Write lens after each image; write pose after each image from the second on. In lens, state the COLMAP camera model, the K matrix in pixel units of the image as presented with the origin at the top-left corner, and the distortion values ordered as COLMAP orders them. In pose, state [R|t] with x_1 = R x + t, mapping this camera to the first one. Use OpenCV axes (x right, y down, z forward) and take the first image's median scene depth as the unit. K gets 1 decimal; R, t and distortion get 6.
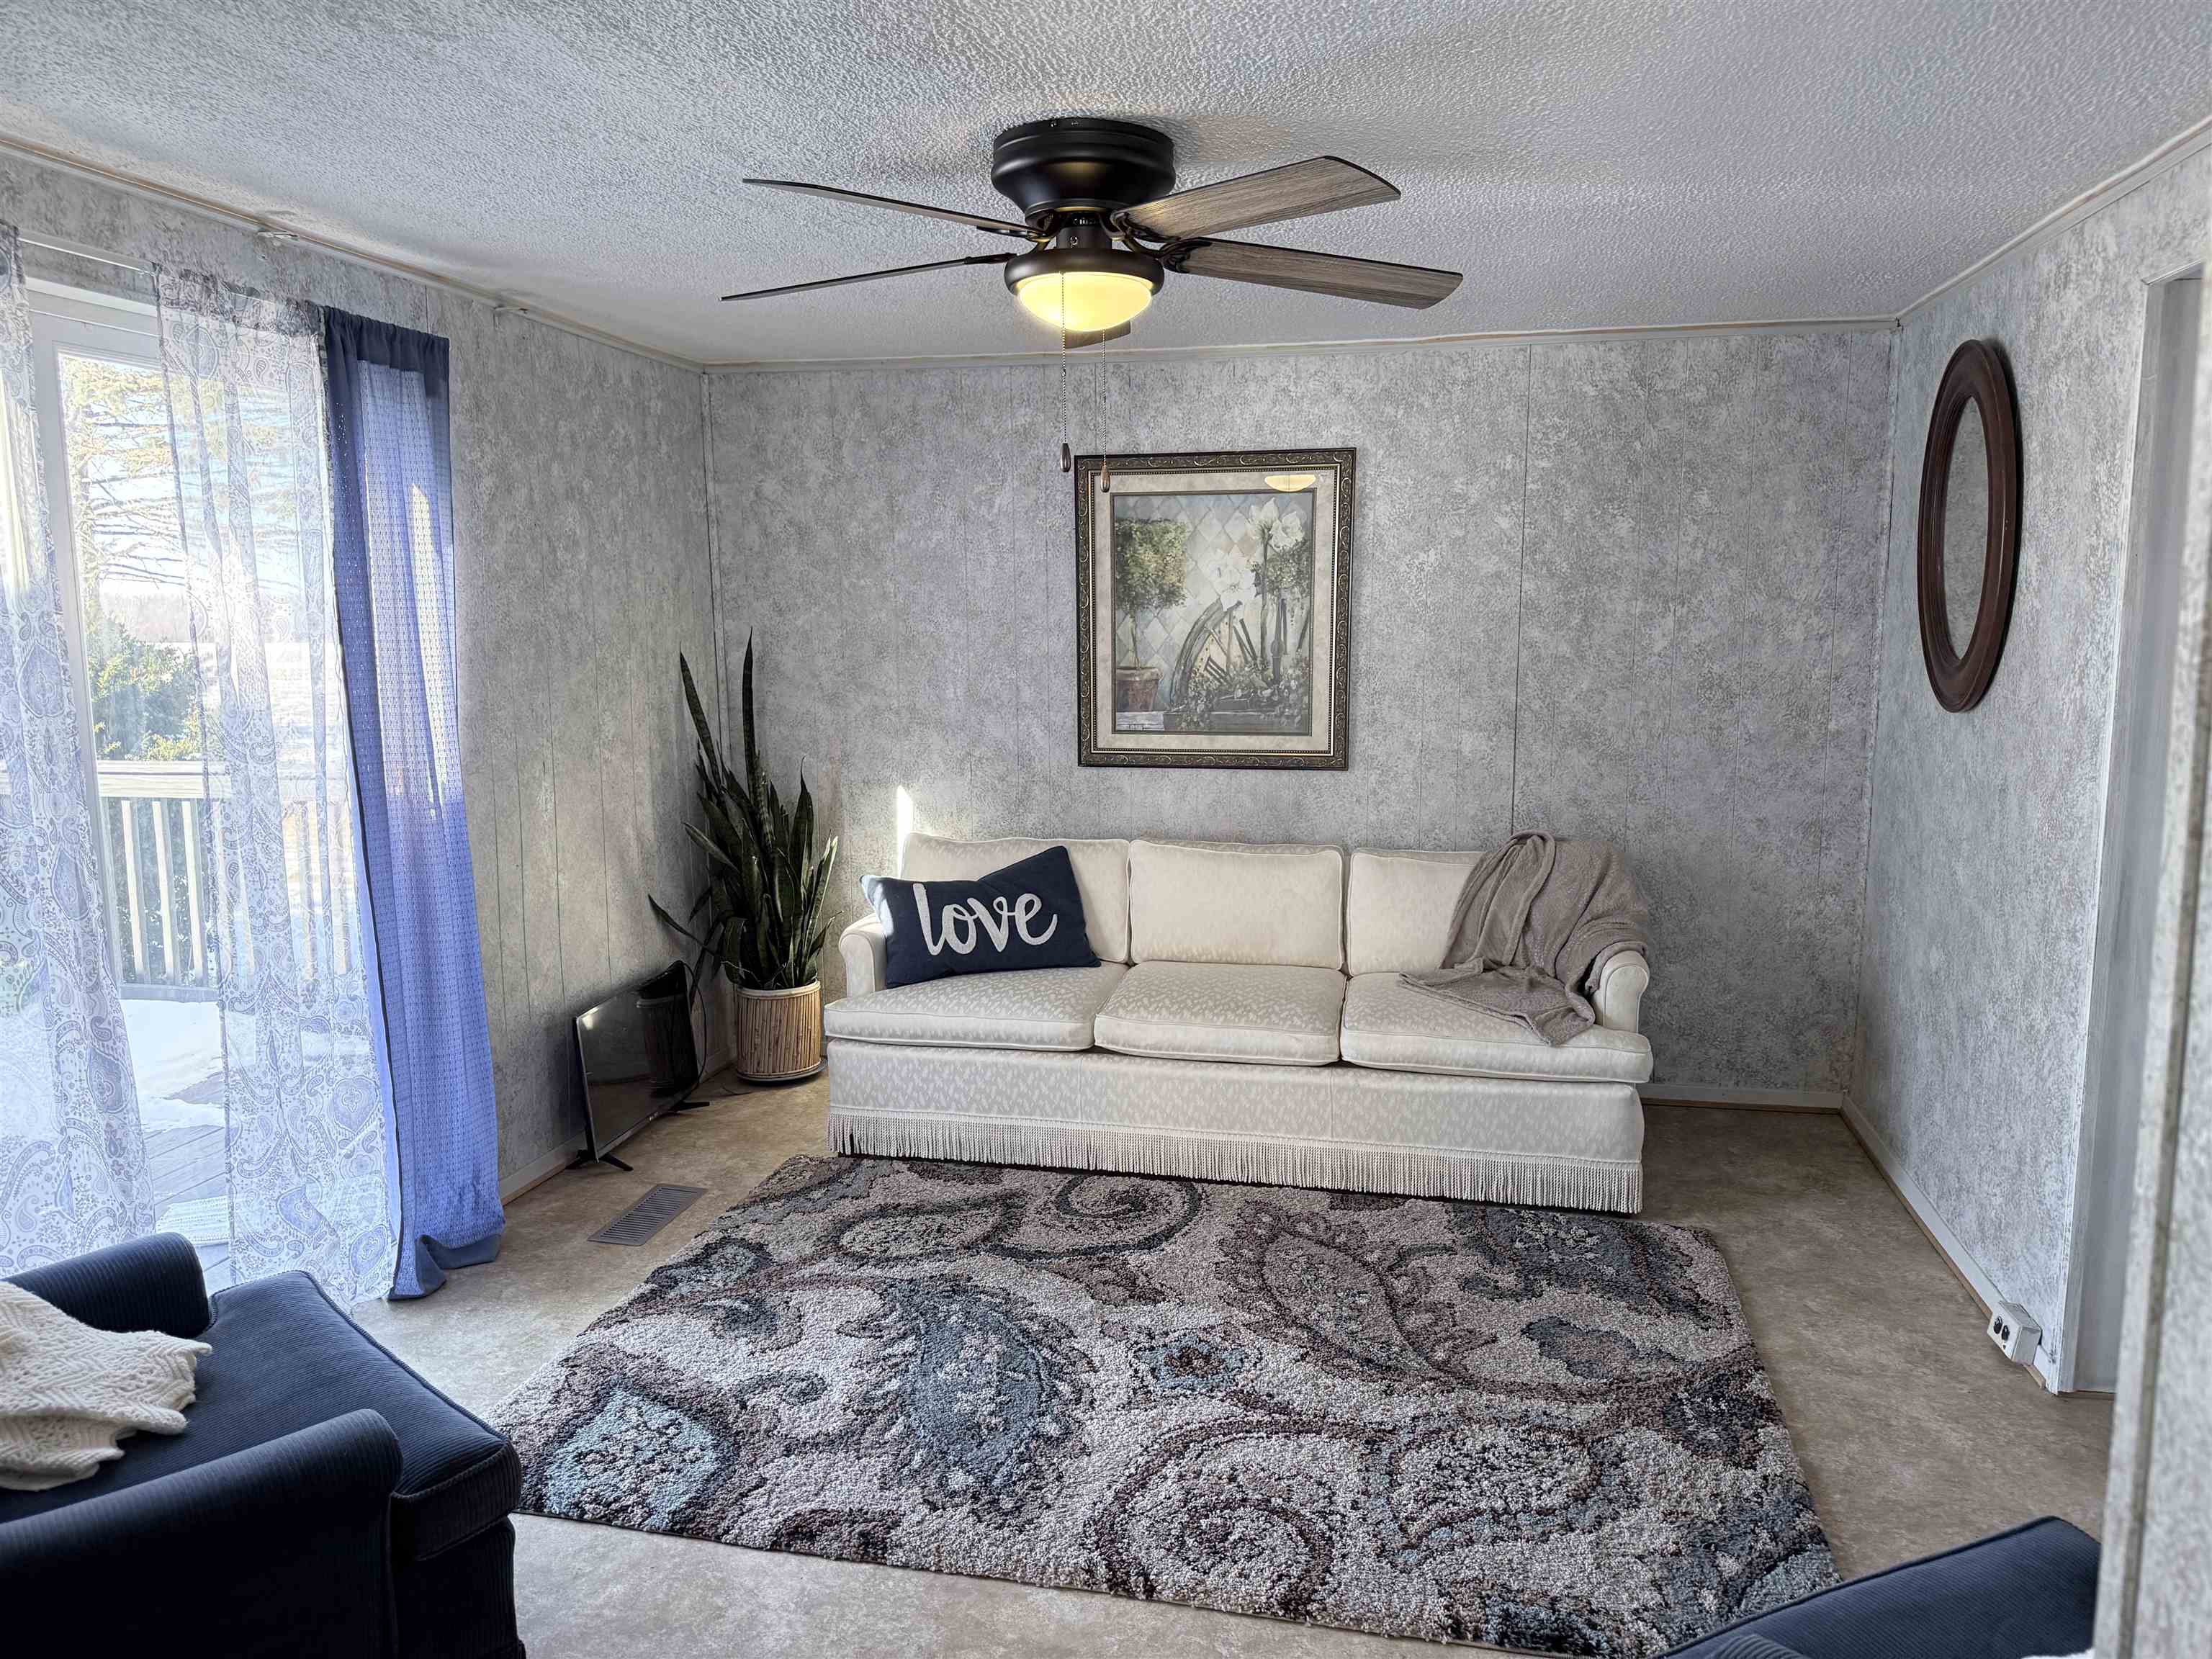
lens RADIAL K [[1568.3, 0, 1093.2], [0, 1568.3, 831.7], [0, 0, 1]] dist [0.101642, -0.128867]
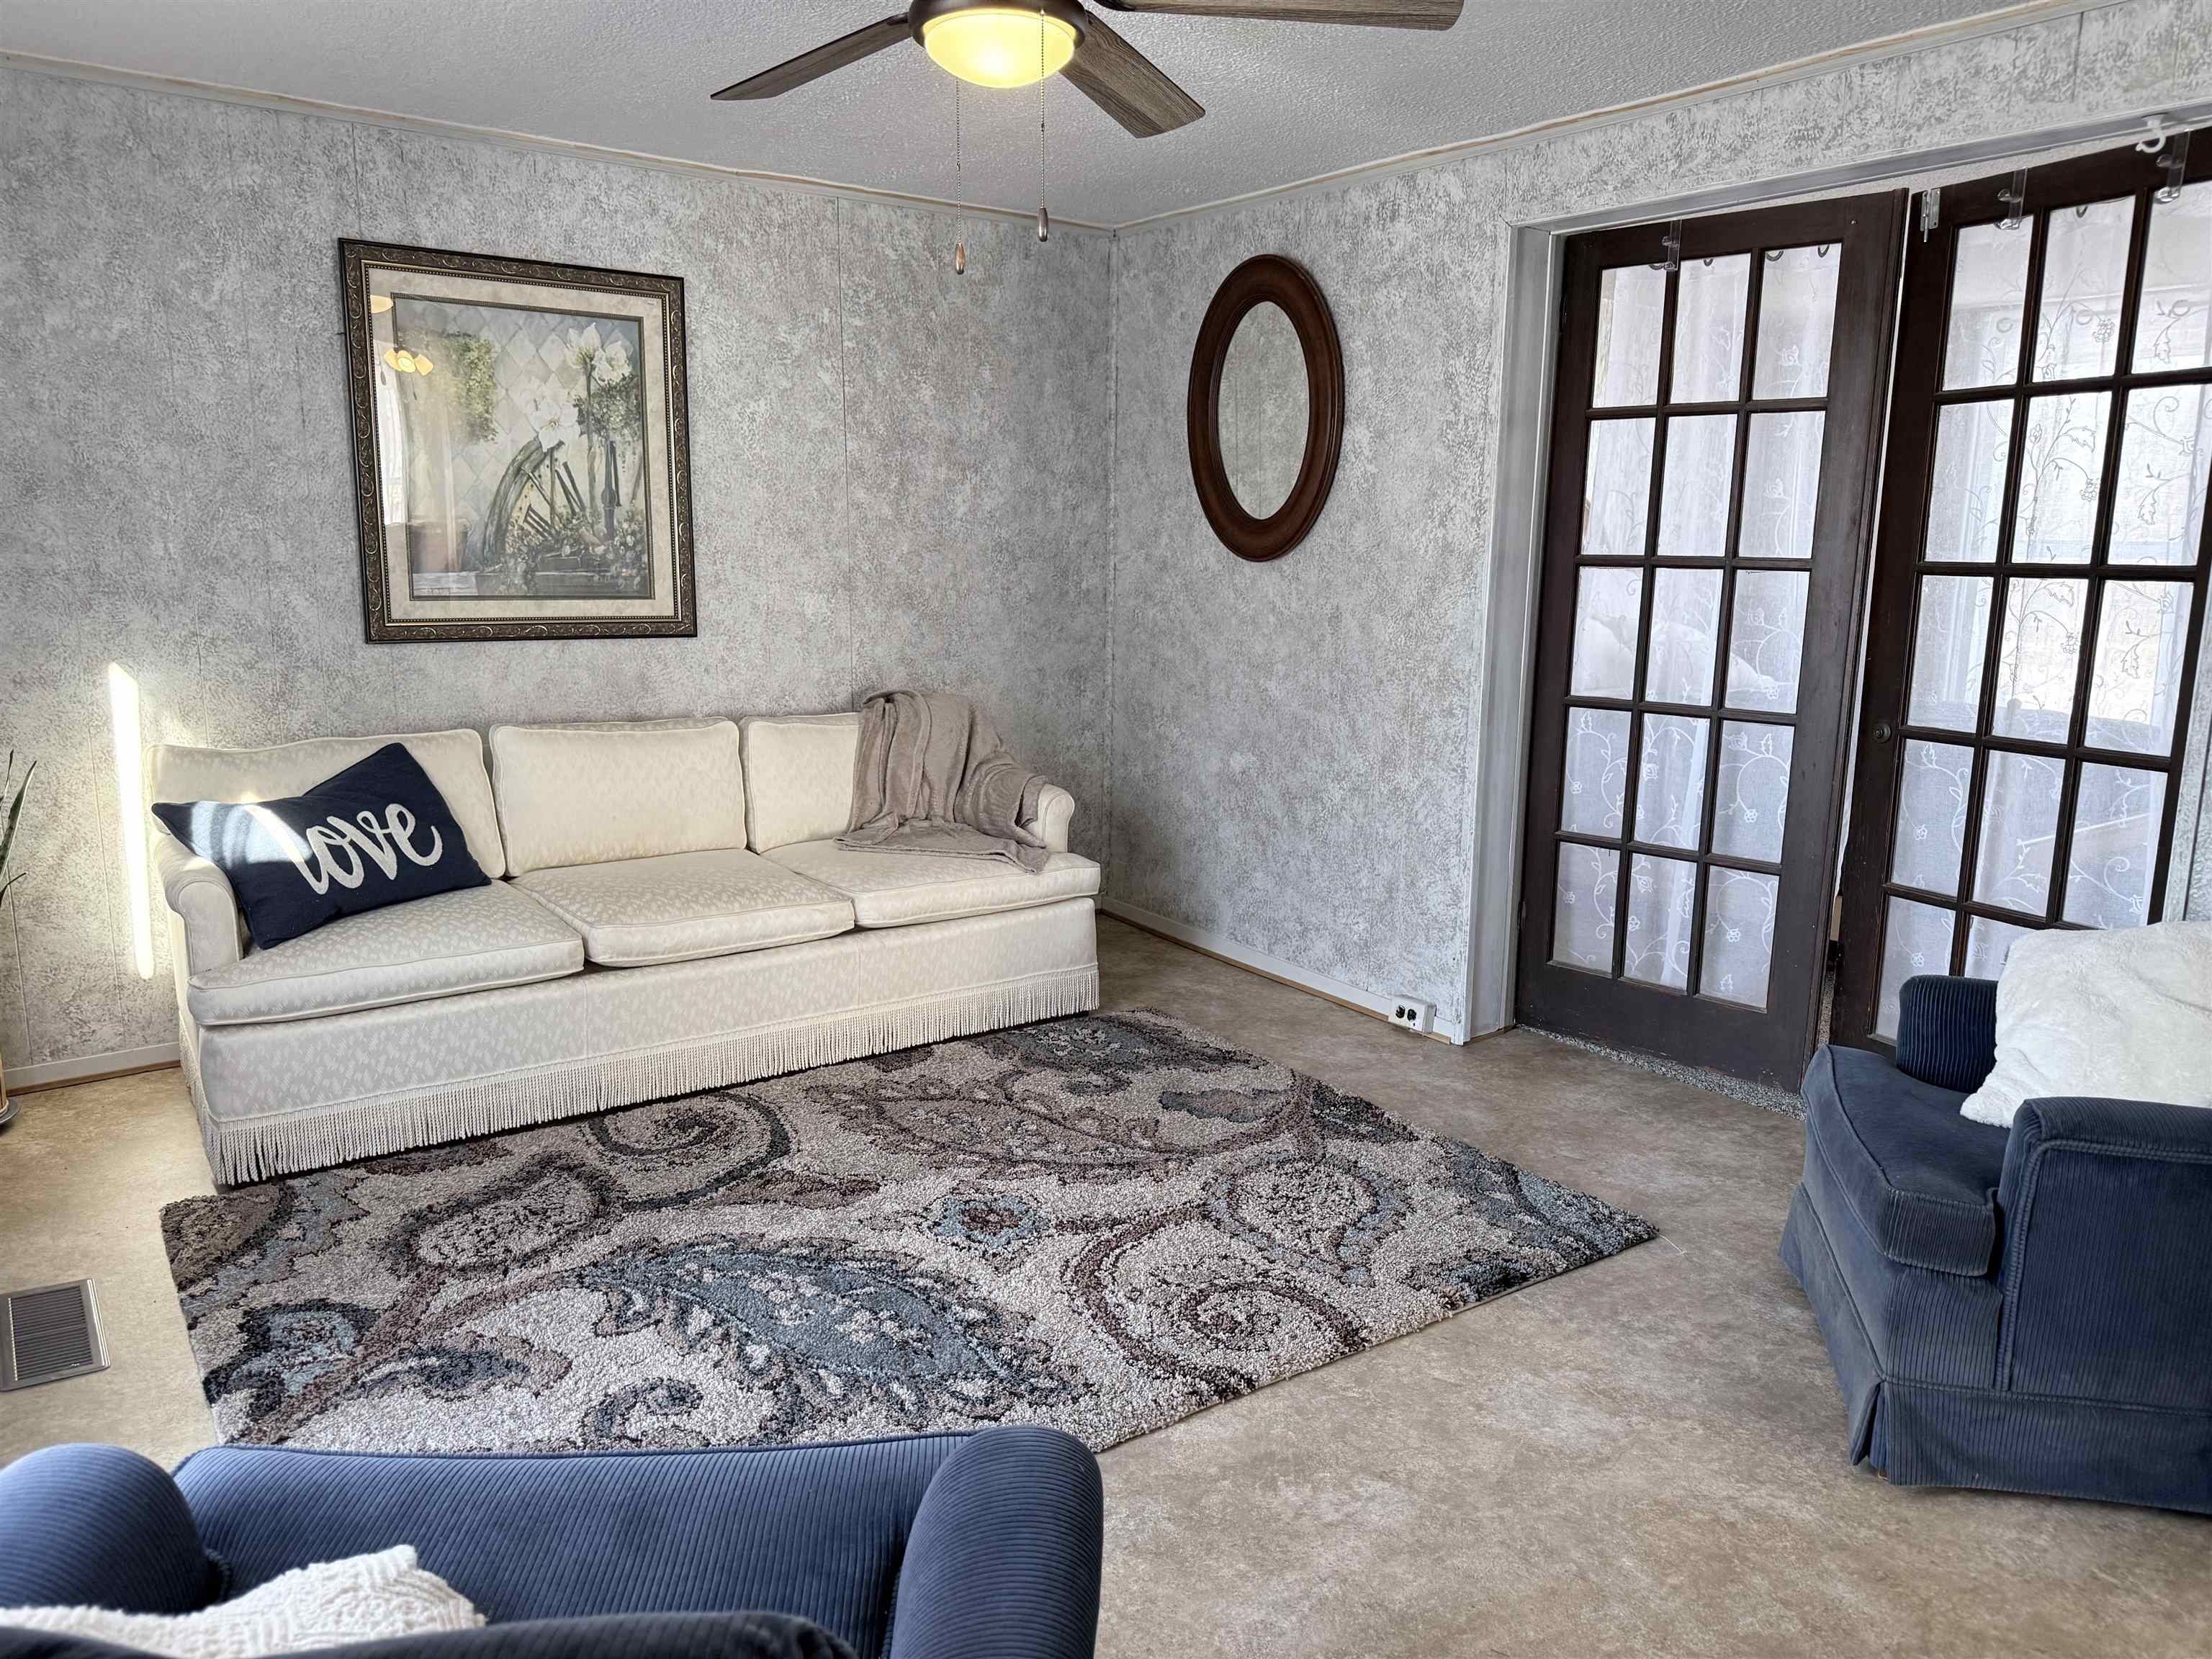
lens RADIAL K [[1593.9, 0, 1104.4], [0, 1593.9, 823.1], [0, 0, 1]] dist [0.238888, -0.454844]
pose [[0.660818, -0.116602, 0.741433, -0.462551], [0.087878, 0.993084, 0.077855, 0.018942], [-0.745384, 0.013708, 0.666495, 0.223479]]
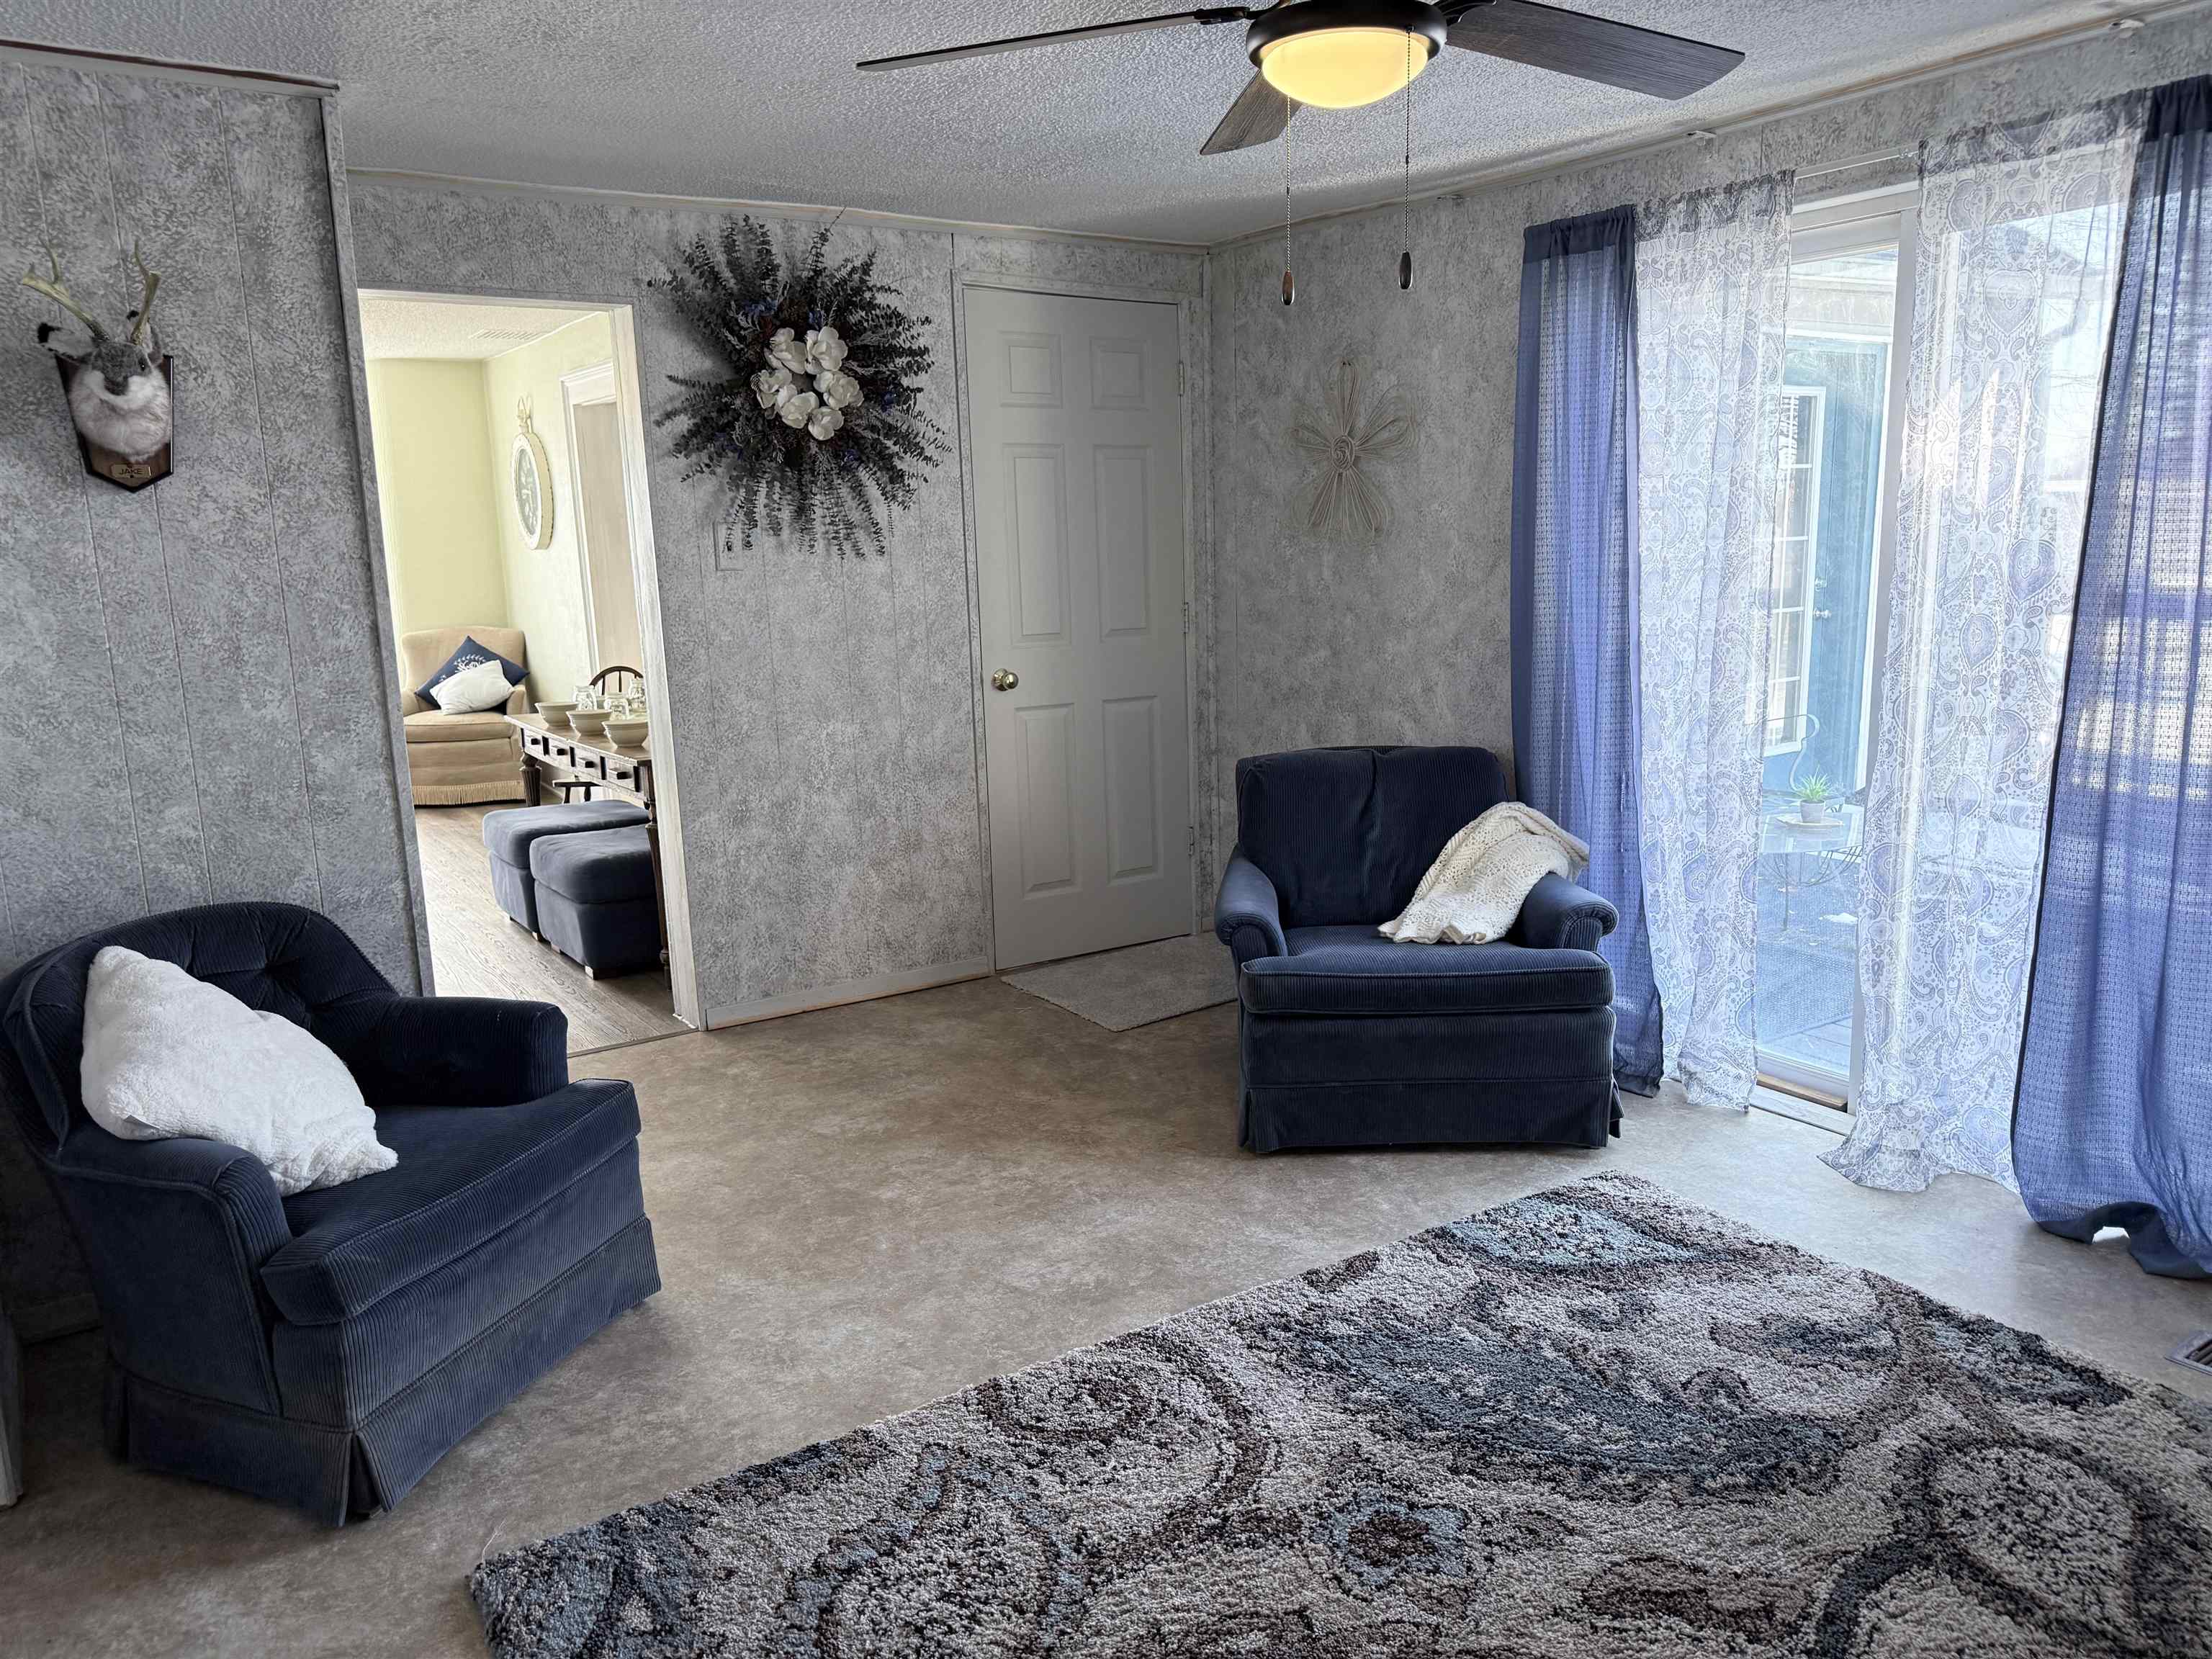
lens RADIAL K [[1553.0, 0, 1129.9], [0, 1553.0, 840.6], [0, 0, 1]] dist [0.027983, -0.000544]
pose [[-0.688277, 0.168608, -0.705582, 0.453258], [-0.070578, 0.952438, 0.296445, -0.122672], [0.722006, 0.253835, -0.643642, 1.000452]]
